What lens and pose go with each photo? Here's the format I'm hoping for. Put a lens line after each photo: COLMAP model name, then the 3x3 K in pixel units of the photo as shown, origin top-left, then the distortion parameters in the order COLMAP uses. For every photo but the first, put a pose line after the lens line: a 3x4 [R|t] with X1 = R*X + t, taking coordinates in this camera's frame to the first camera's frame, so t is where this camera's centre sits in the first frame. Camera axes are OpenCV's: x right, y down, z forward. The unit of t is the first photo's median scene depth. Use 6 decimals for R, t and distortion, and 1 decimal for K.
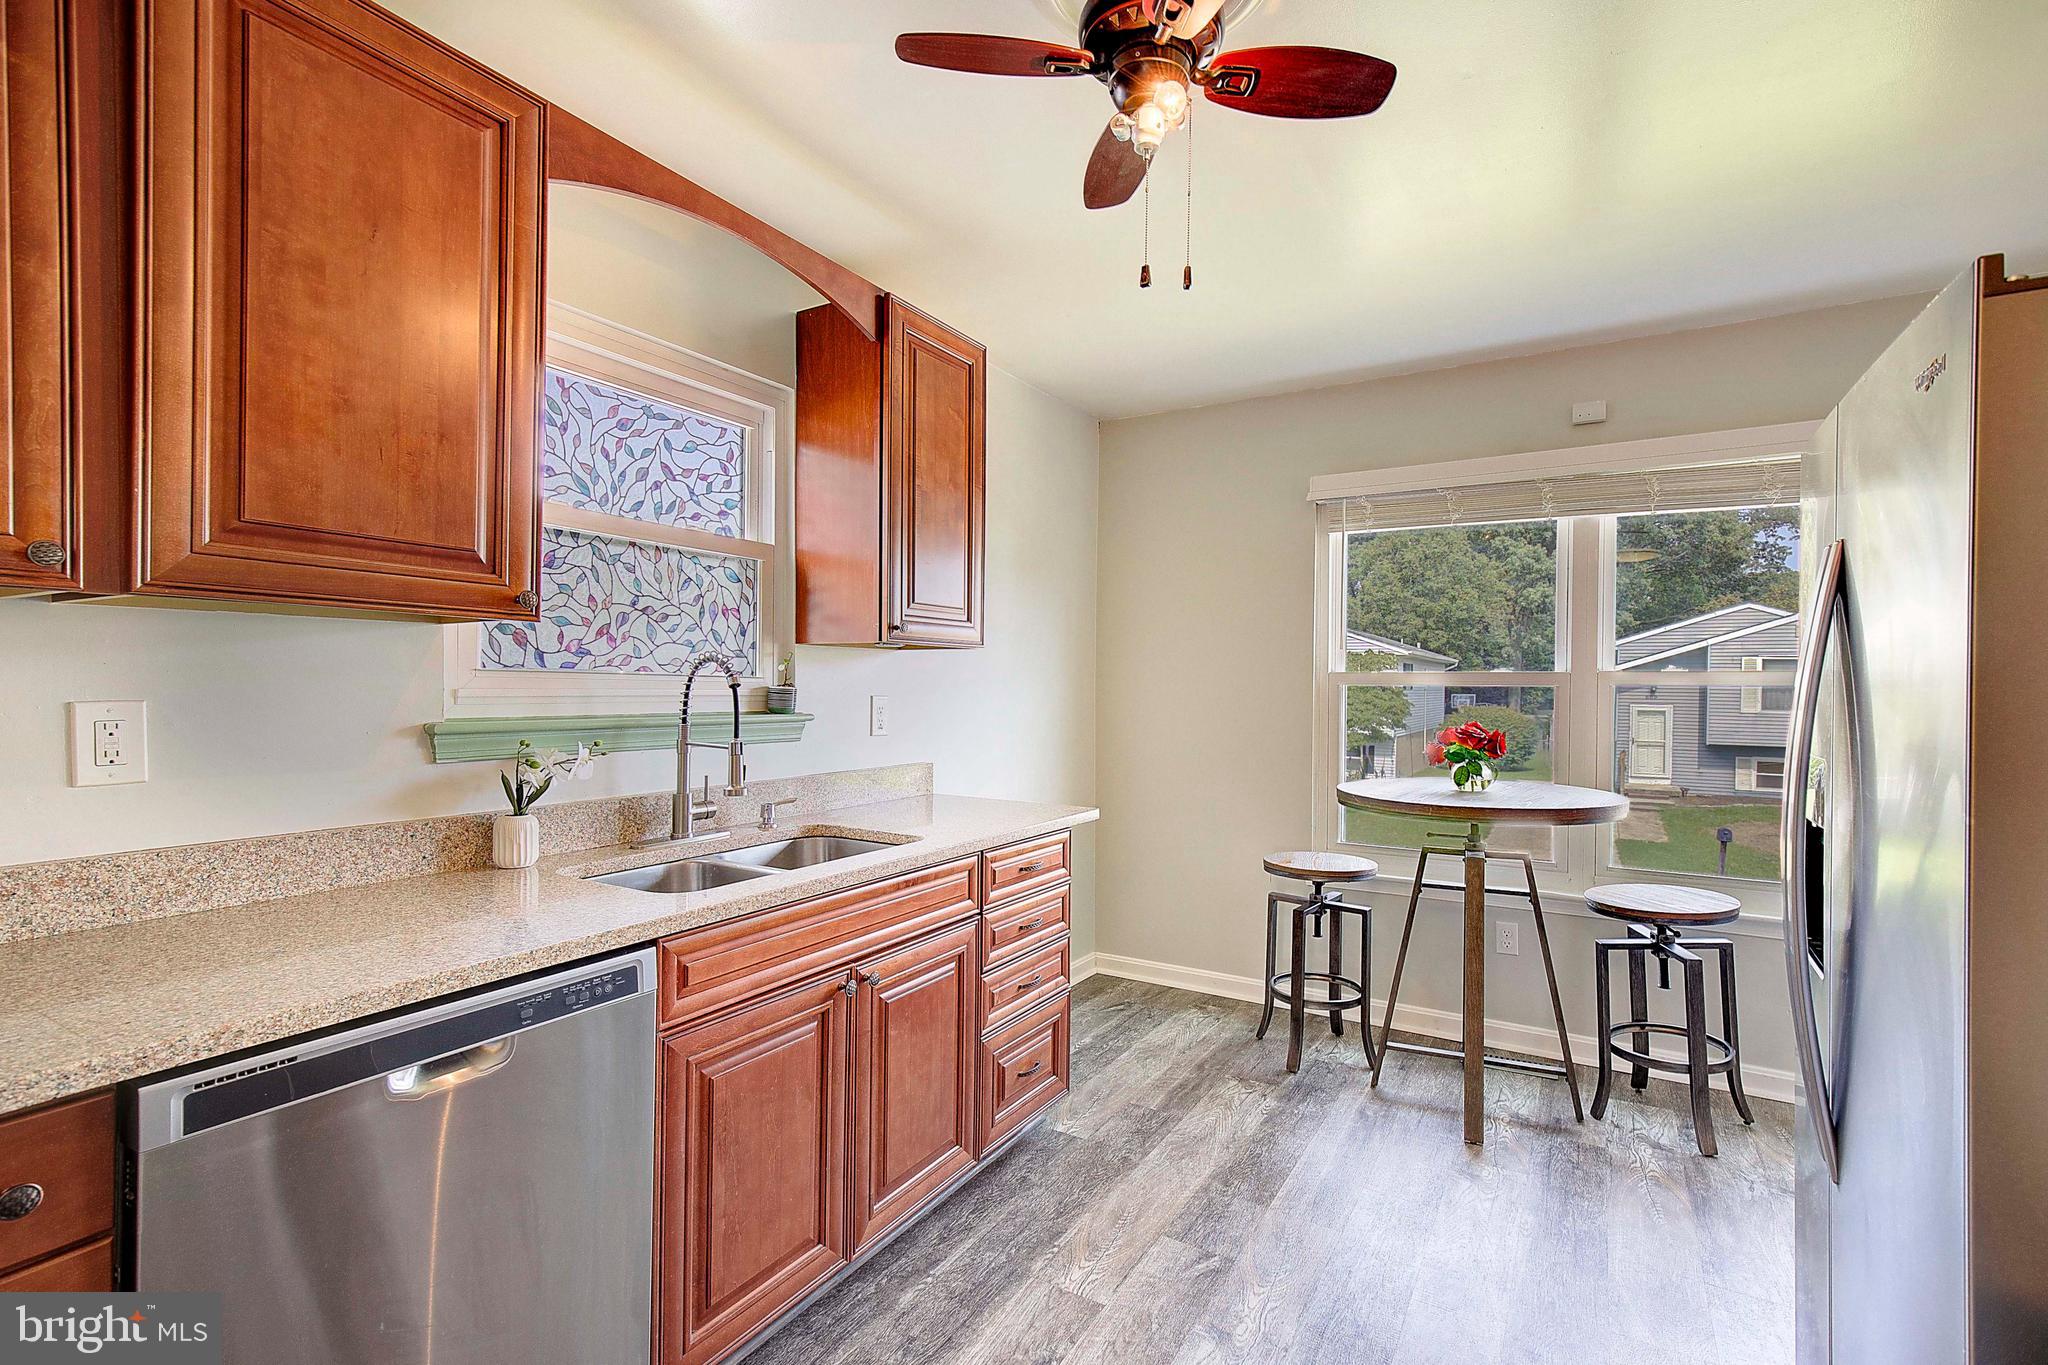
lens RADIAL K [[960.7, 0, 1029.8], [0, 960.7, 688.6], [0, 0, 1]] dist [-0.021645, 0.000740]
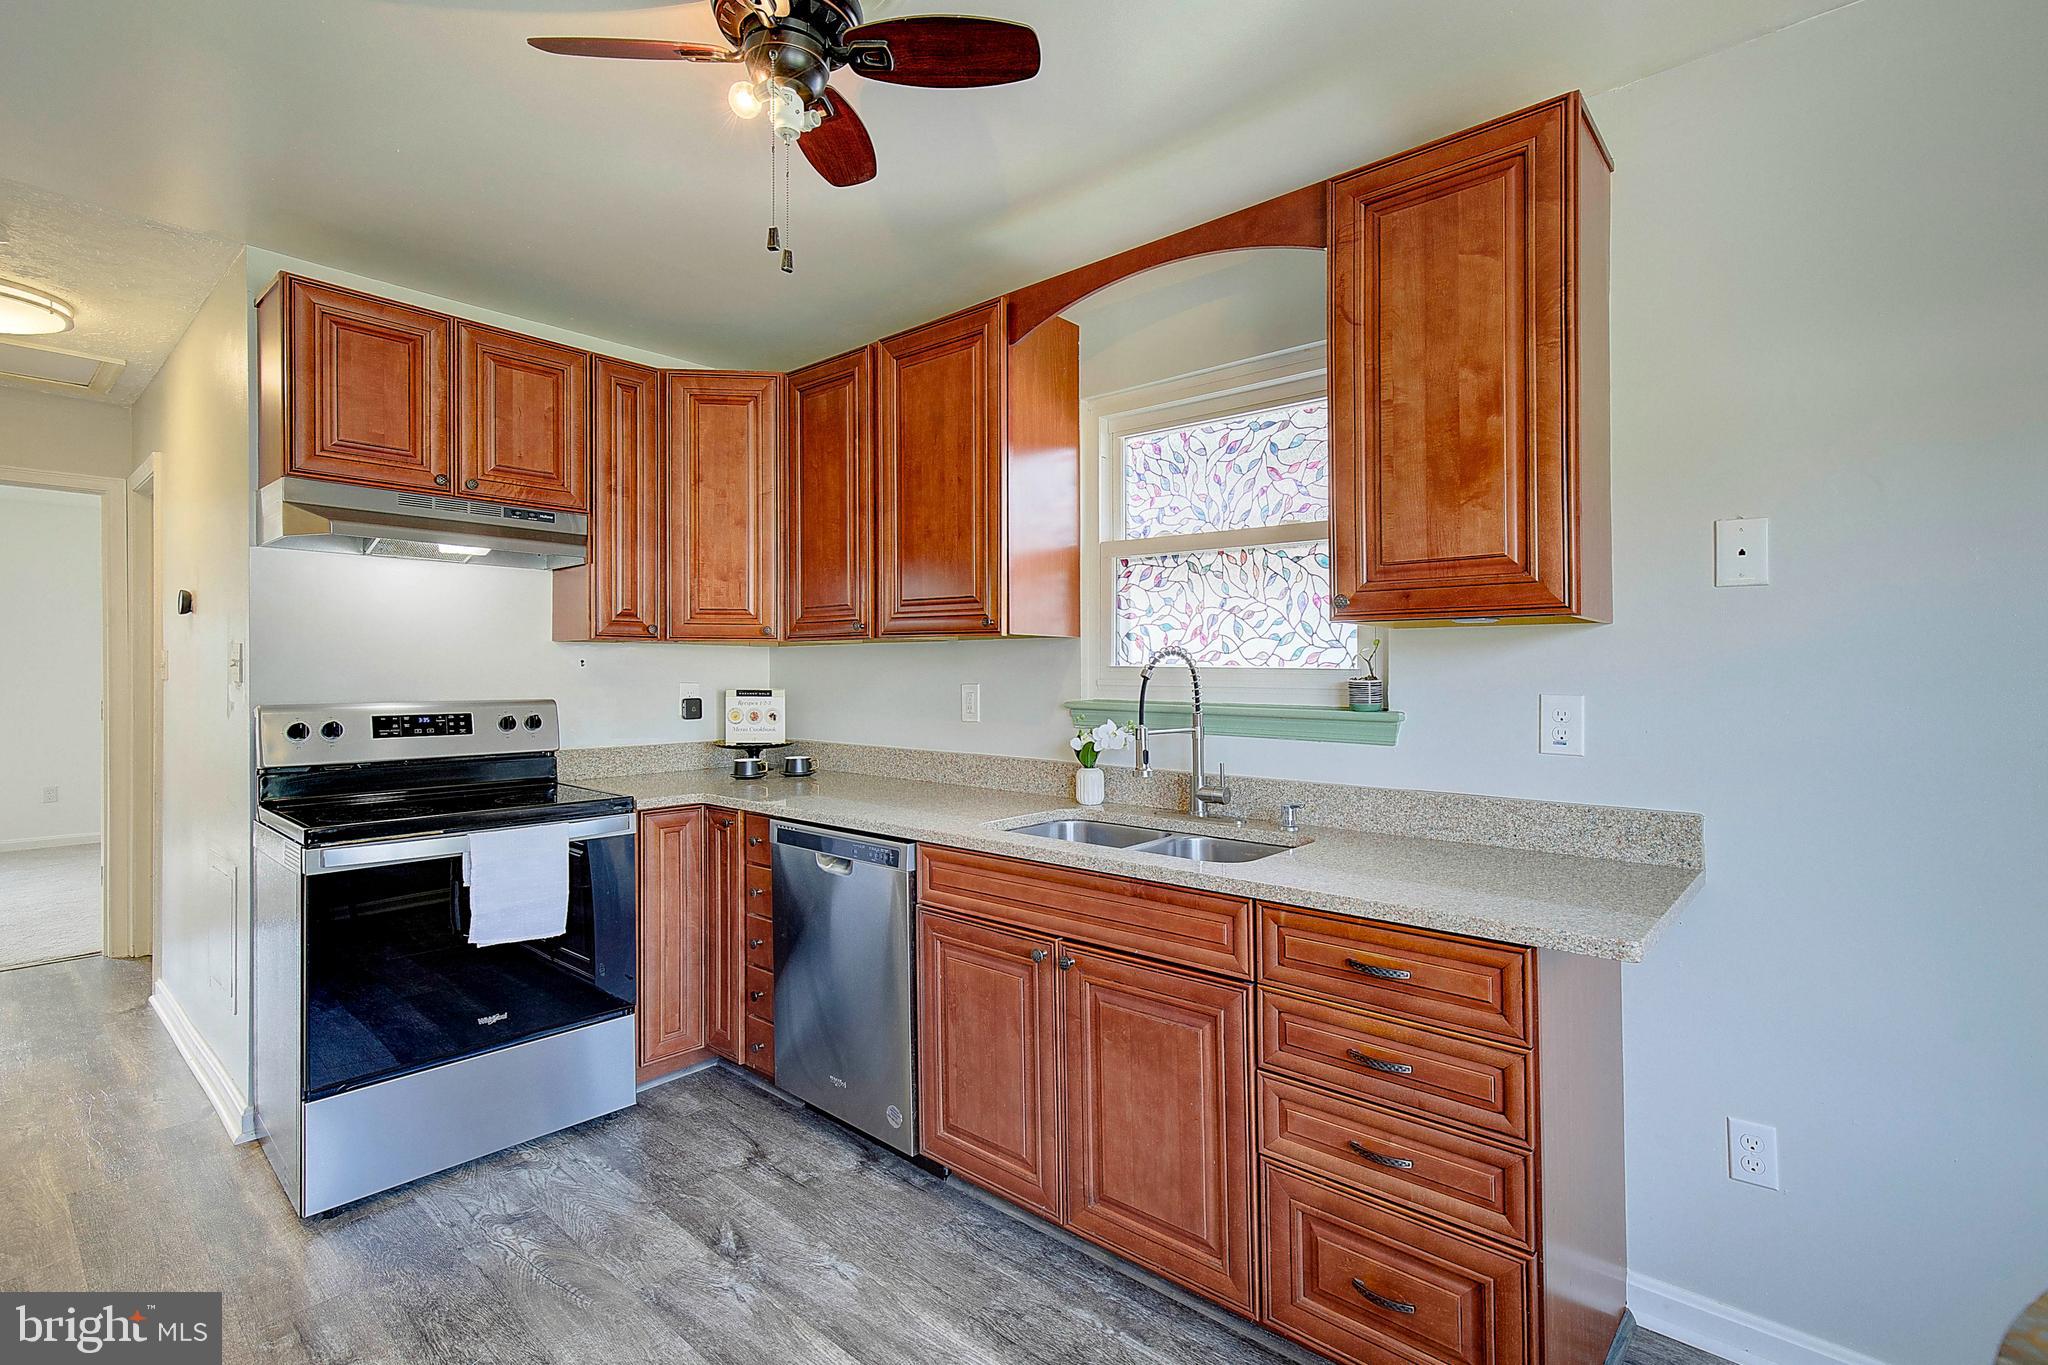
lens RADIAL K [[952.3, 0, 1067.1], [0, 952.3, 672.2], [0, 0, 1]] dist [-0.001369, -0.000295]
pose [[-0.181151, -0.006017, -0.983437, 0.725849], [-0.005923, 0.999970, -0.005027, -0.002926], [0.983437, 0.004914, -0.181181, 1.019572]]
